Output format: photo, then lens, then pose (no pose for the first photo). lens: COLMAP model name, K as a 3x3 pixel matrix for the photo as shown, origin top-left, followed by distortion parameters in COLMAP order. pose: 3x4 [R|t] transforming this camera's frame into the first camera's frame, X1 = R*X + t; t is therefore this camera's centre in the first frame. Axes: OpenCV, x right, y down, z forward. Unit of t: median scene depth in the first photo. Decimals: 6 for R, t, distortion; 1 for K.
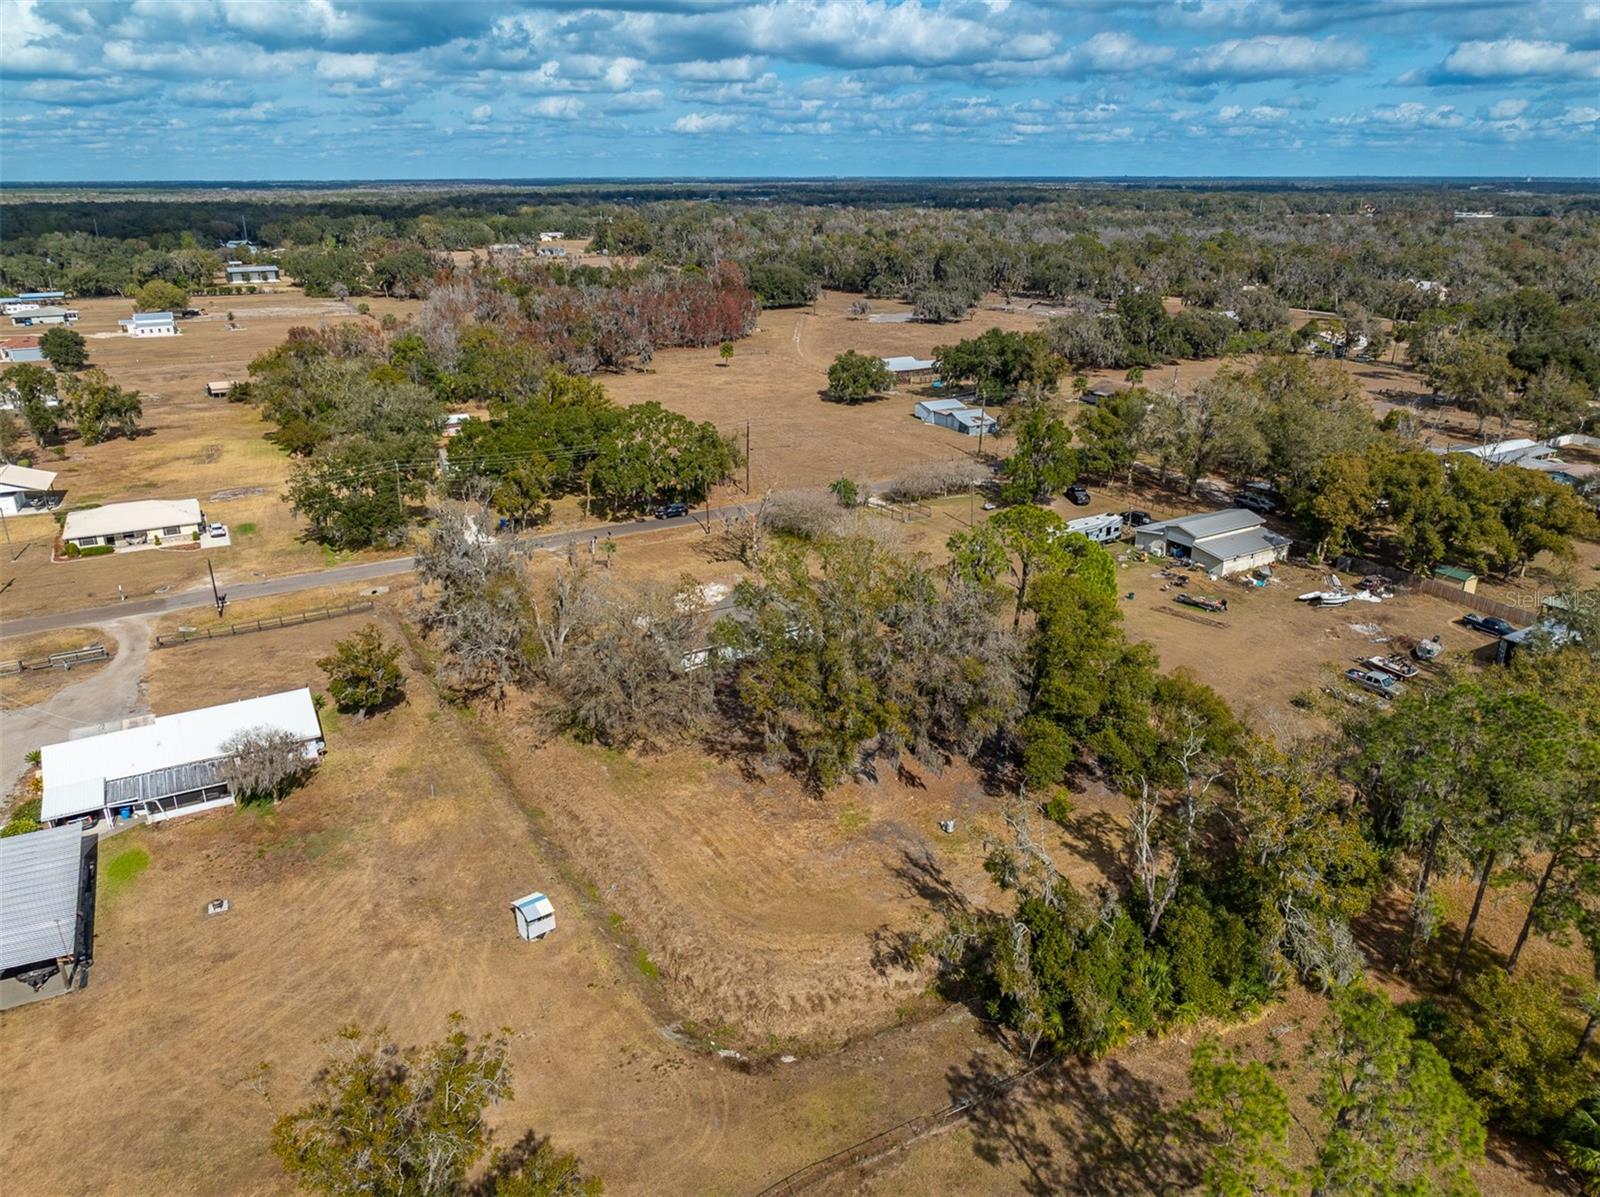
lens RADIAL K [[1124.2, 0, 800.0], [0, 1124.2, 598.5], [0, 0, 1]] dist [-0.016495, 0.004105]
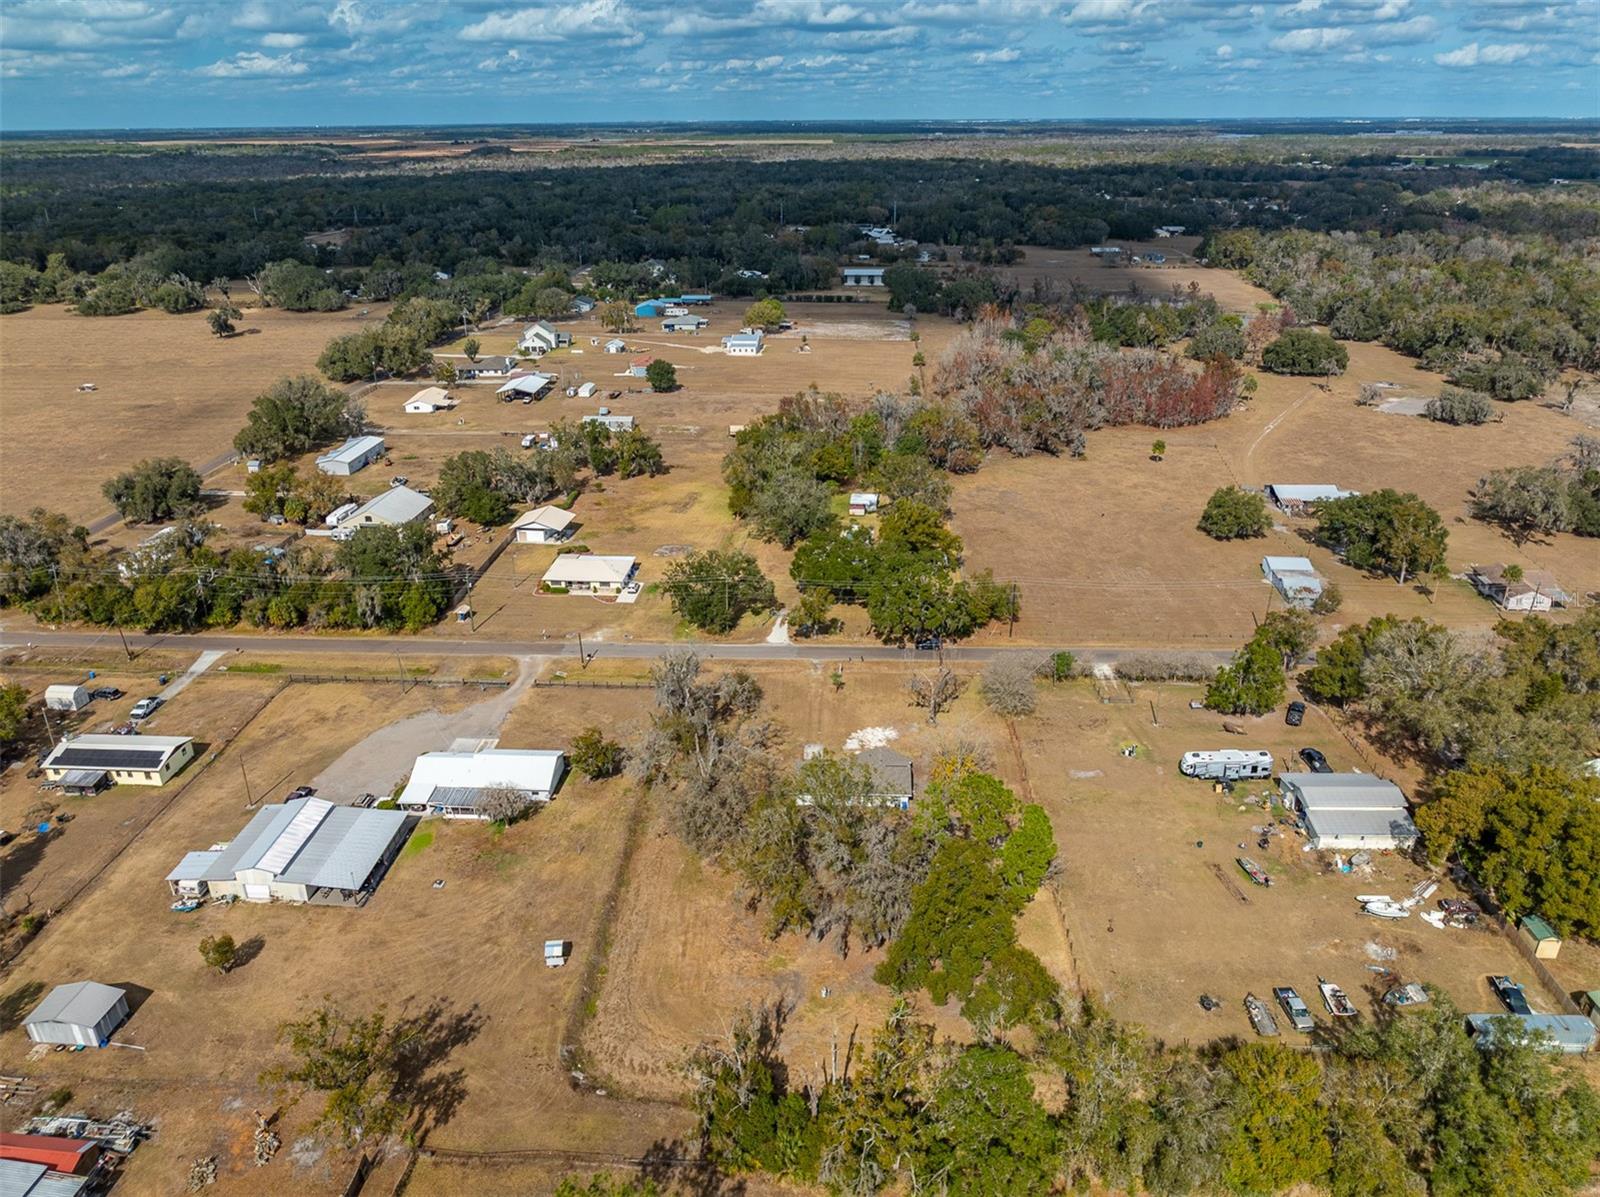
lens RADIAL K [[1124.2, 0, 800.0], [0, 1124.2, 598.5], [0, 0, 1]] dist [-0.016495, 0.004105]
pose [[0.840523, 0.212266, -0.498462, 0.408650], [-0.187493, 0.977166, 0.099961, -0.245071], [0.508299, 0.009438, 0.861129, -0.149966]]
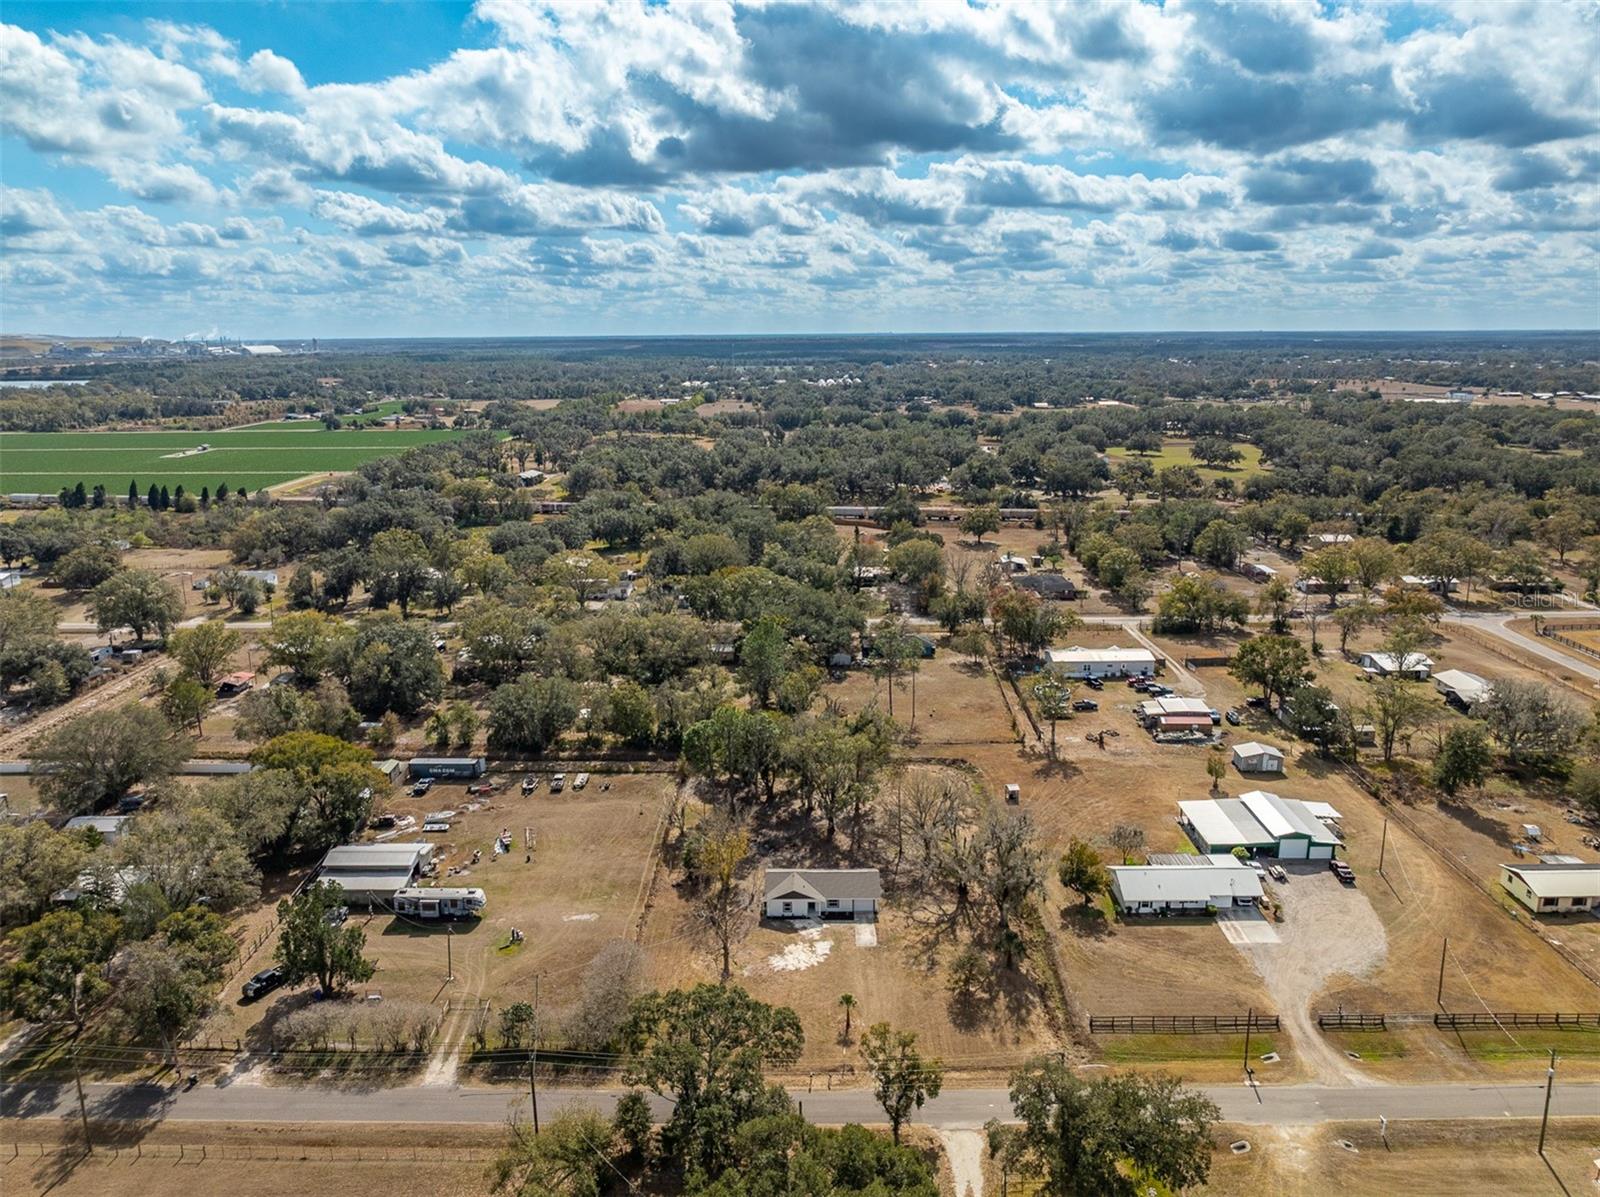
lens RADIAL K [[1124.2, 0, 800.0], [0, 1124.2, 598.5], [0, 0, 1]] dist [-0.016495, 0.004105]
pose [[-0.853606, -0.101618, 0.510911, -0.563635], [0.196023, 0.846036, 0.495780, -0.765721], [-0.482630, 0.523351, -0.702262, 1.440765]]
